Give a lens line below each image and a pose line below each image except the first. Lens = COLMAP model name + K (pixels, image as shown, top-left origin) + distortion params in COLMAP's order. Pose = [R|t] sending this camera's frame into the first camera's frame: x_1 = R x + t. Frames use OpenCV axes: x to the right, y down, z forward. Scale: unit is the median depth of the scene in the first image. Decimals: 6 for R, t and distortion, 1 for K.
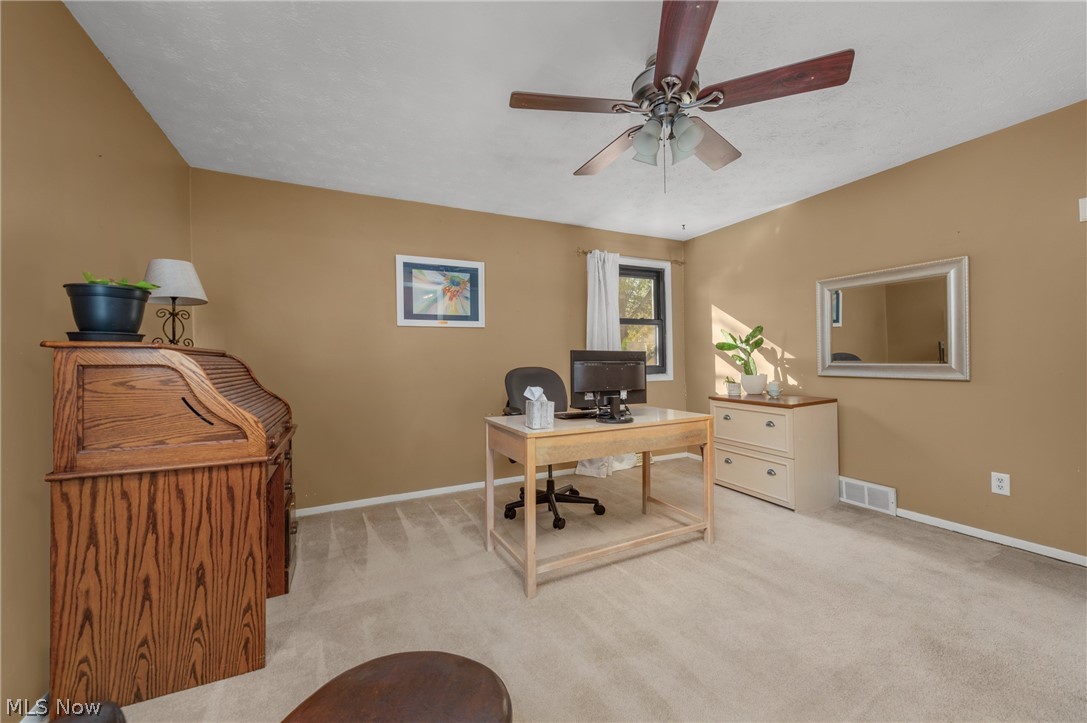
lens RADIAL K [[443.0, 0, 541.2], [0, 443.0, 357.8], [0, 0, 1]] dist [0.006441, -0.000667]
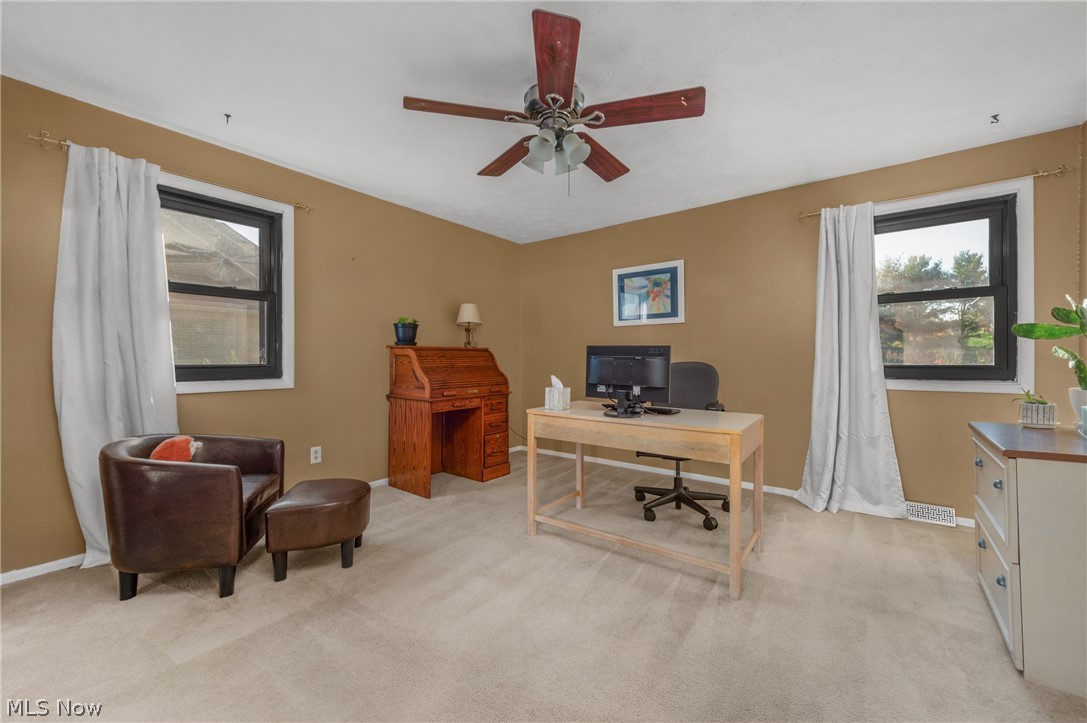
lens RADIAL K [[427.3, 0, 540.4], [0, 427.3, 357.0], [0, 0, 1]] dist [0.011440, -0.000309]
pose [[0.422765, 0.012229, -0.906157, 0.682691], [-0.000978, 0.999915, 0.013038, -0.001618], [0.906239, -0.004626, 0.422741, 0.298805]]
